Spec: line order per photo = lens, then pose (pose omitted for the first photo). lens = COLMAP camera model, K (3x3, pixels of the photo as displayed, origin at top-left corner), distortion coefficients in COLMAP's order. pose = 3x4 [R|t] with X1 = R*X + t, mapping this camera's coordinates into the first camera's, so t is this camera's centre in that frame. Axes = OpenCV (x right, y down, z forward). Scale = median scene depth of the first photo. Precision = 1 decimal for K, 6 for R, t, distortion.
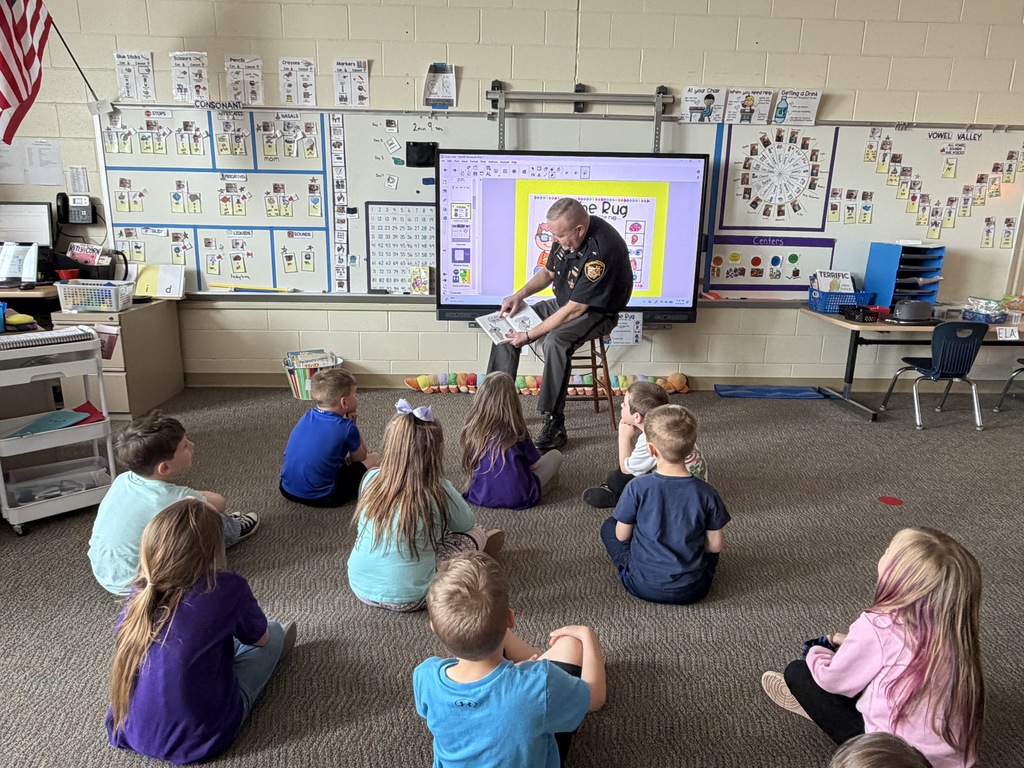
lens RADIAL K [[769.3, 0, 502.2], [0, 769.3, 404.7], [0, 0, 1]] dist [-0.007676, 0.006928]
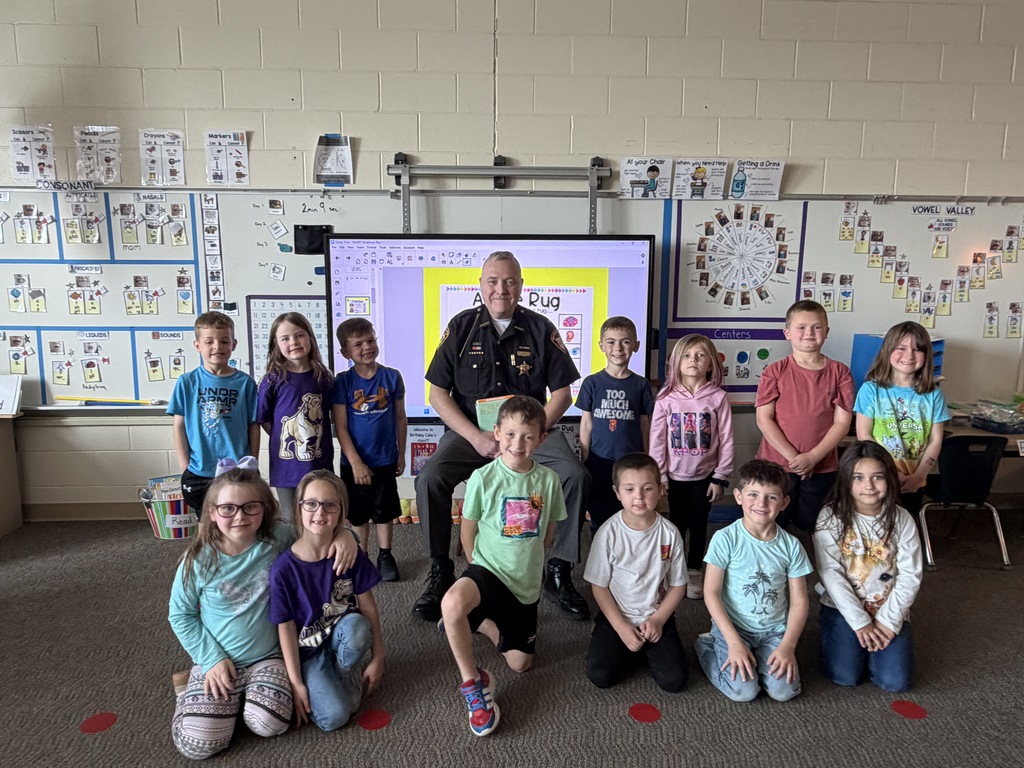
lens RADIAL K [[769.3, 0, 503.2], [0, 769.3, 389.1], [0, 0, 1]] dist [-0.007676, 0.006928]
pose [[0.999759, -0.016213, 0.014823, 0.087647], [0.017722, 0.993978, -0.108134, -0.070577], [-0.012981, 0.108371, 0.994026, 0.185834]]
